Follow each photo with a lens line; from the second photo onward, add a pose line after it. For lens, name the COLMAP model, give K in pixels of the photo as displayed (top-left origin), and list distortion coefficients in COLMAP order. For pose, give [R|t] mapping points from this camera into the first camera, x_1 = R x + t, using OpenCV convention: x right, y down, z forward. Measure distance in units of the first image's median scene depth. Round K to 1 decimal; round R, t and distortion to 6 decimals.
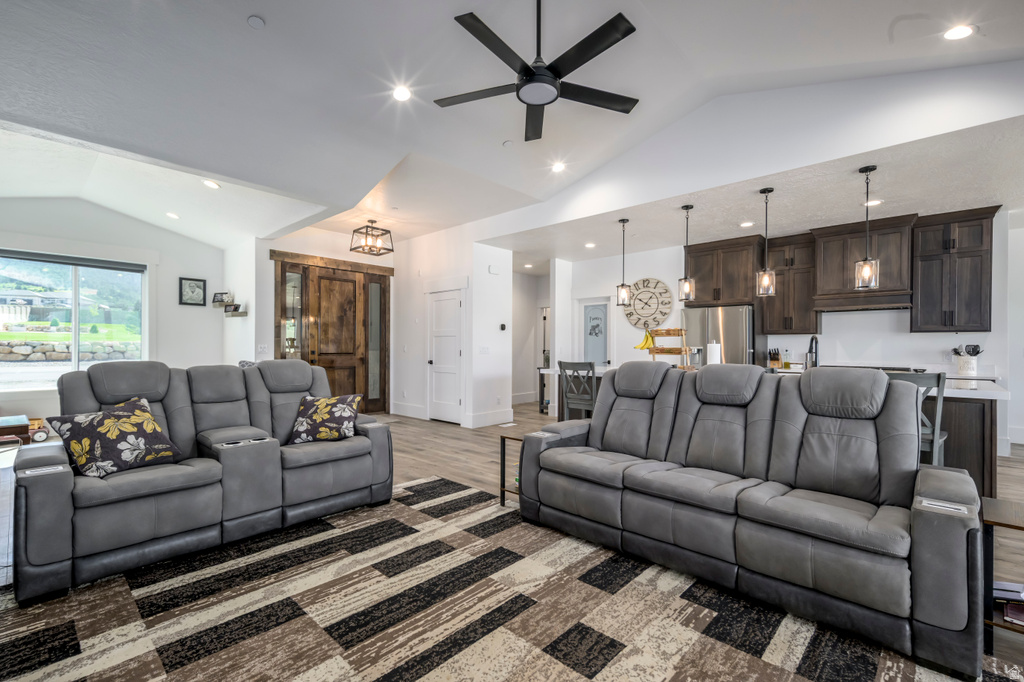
lens RADIAL K [[446.1, 0, 515.0], [0, 446.1, 346.7], [0, 0, 1]] dist [0.015389, -0.003410]
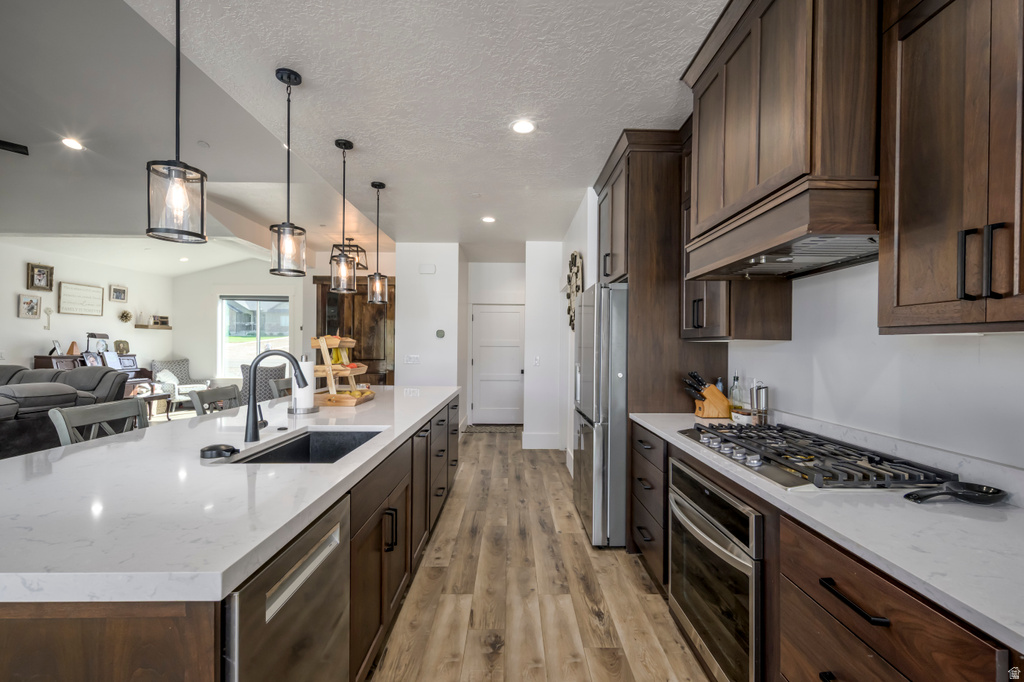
lens RADIAL K [[446.1, 0, 515.5], [0, 446.1, 347.5], [0, 0, 1]] dist [0.015389, -0.003410]
pose [[0.686058, 0.003631, -0.727538, 0.919588], [-0.006021, 0.999982, -0.000687, -0.022762], [0.727522, 0.004852, 0.686067, 0.673398]]
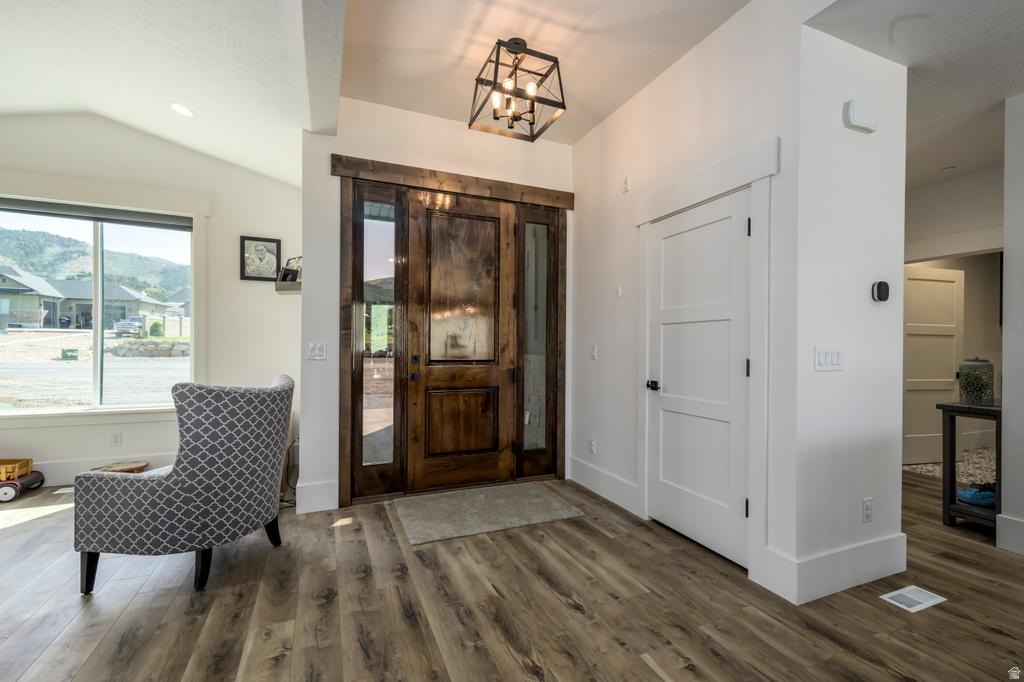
lens RADIAL K [[446.1, 0, 515.1], [0, 446.1, 347.8], [0, 0, 1]] dist [0.015389, -0.003410]
pose [[0.911233, 0.004126, -0.411871, -0.182319], [-0.003833, 0.999991, 0.001539, -0.001408], [0.411874, 0.000176, 0.911241, 0.762239]]
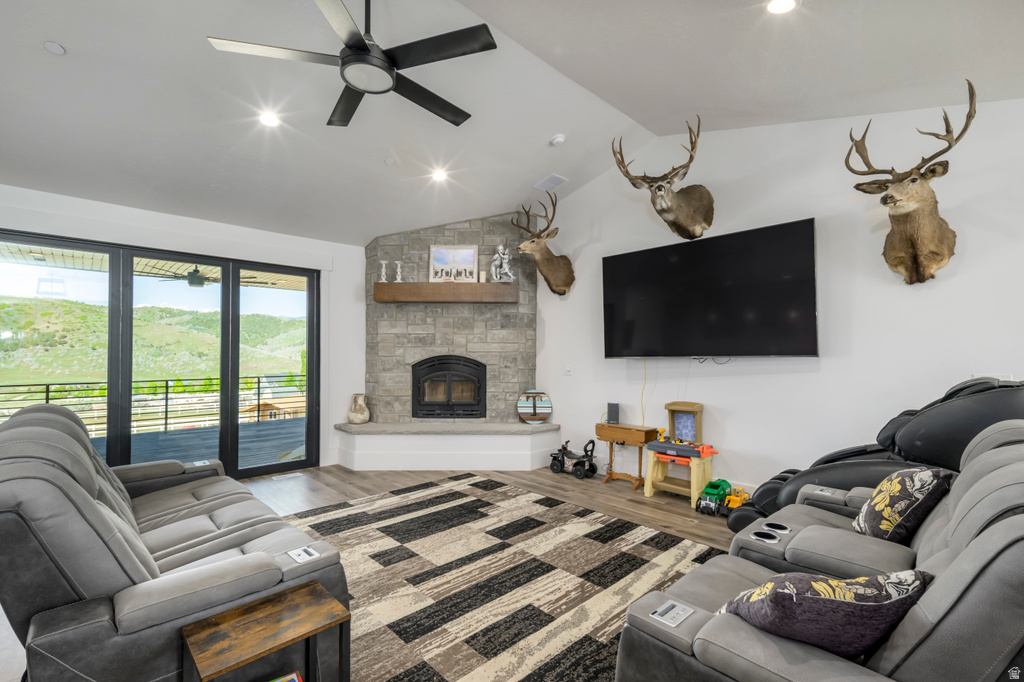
lens RADIAL K [[446.1, 0, 518.5], [0, 446.1, 349.3], [0, 0, 1]] dist [0.015389, -0.003410]
pose [[-0.998713, -0.002940, 0.050632, -0.131534], [-0.003401, 0.999953, -0.009025, -0.029102], [-0.050604, -0.009186, -0.998677, 0.884822]]
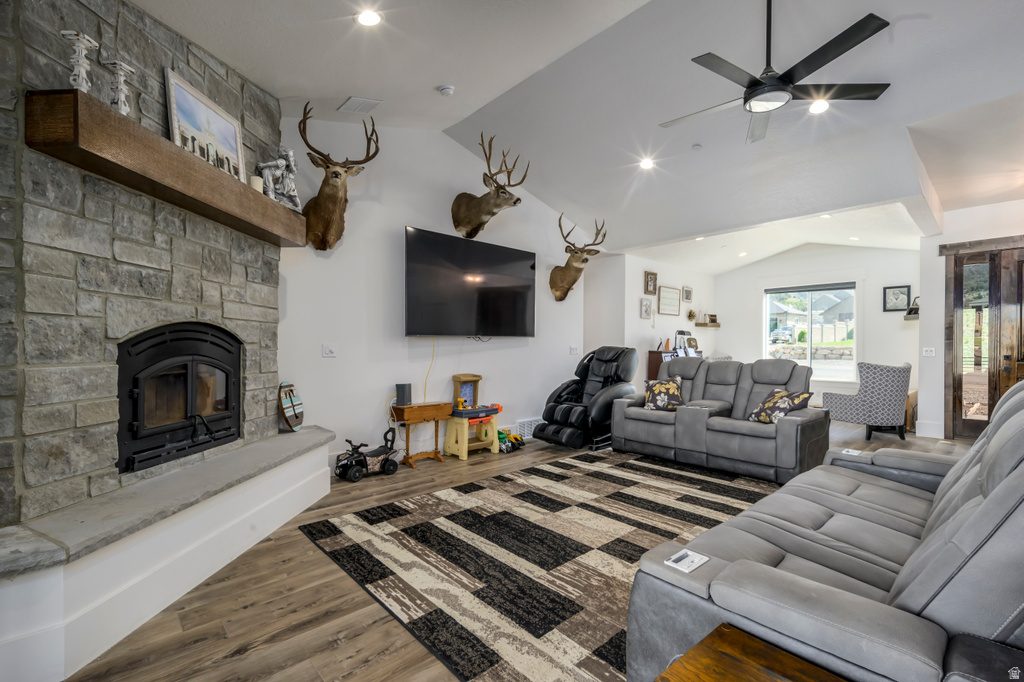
lens RADIAL K [[446.1, 0, 516.4], [0, 446.1, 346.7], [0, 0, 1]] dist [0.015389, -0.003410]
pose [[-0.082798, -0.005071, -0.996553, 0.551960], [-0.006231, 0.999970, -0.004571, 0.003093], [0.996547, 0.005831, -0.082827, 0.253738]]
